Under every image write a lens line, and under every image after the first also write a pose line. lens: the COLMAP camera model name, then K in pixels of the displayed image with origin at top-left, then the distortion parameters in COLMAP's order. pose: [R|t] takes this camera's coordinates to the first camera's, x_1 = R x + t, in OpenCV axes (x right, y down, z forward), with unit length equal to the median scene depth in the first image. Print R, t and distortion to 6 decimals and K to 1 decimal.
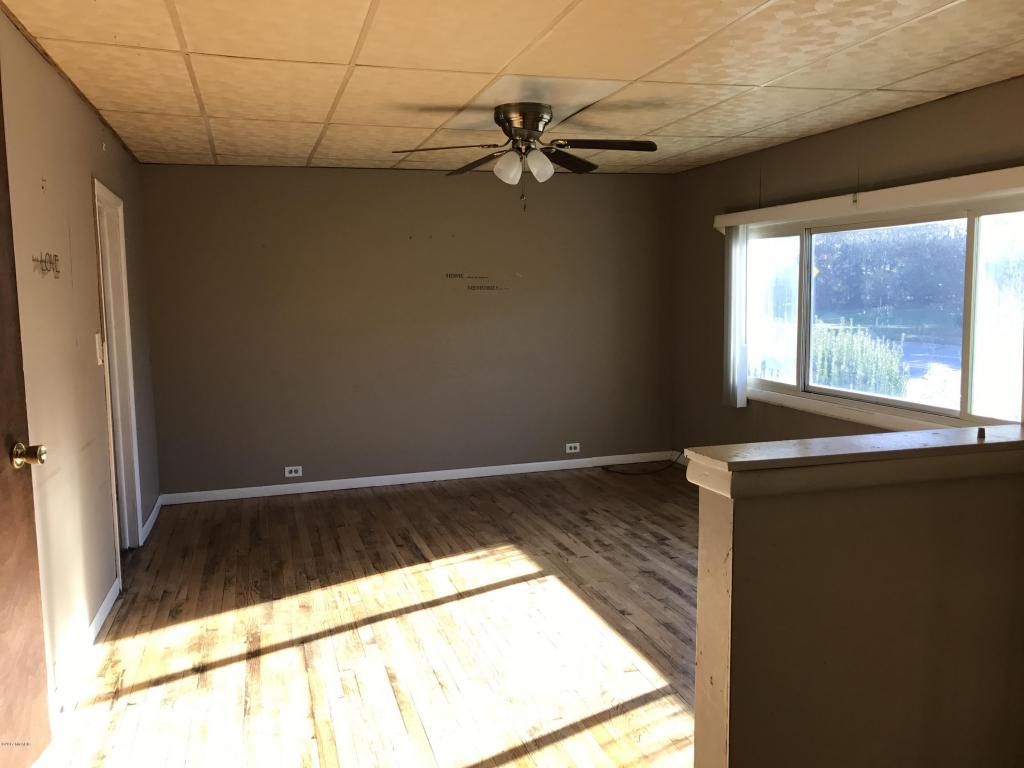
lens RADIAL K [[842.1, 0, 511.9], [0, 842.1, 383.2], [0, 0, 1]] dist [0.044663, -0.062834]
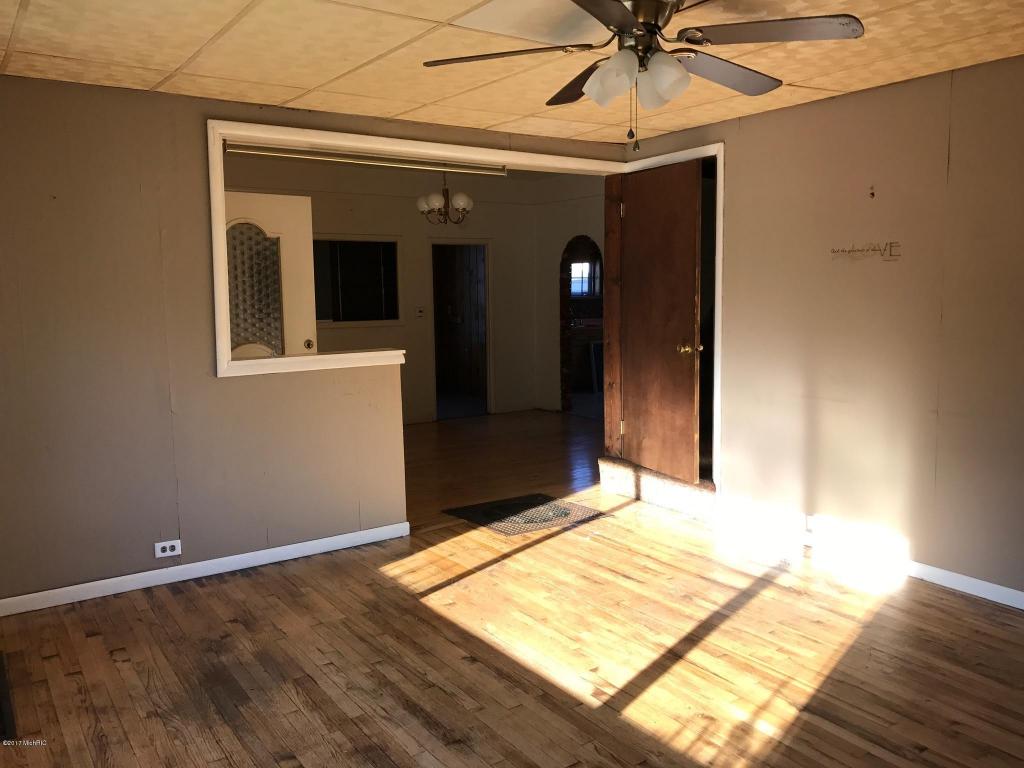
lens RADIAL K [[842.1, 0, 513.2], [0, 842.1, 383.8], [0, 0, 1]] dist [0.044663, -0.062834]
pose [[-0.953030, 0.065623, -0.295682, 0.303648], [-0.003115, 0.974070, 0.226224, -0.181291], [0.302860, 0.216519, -0.928114, 1.617338]]
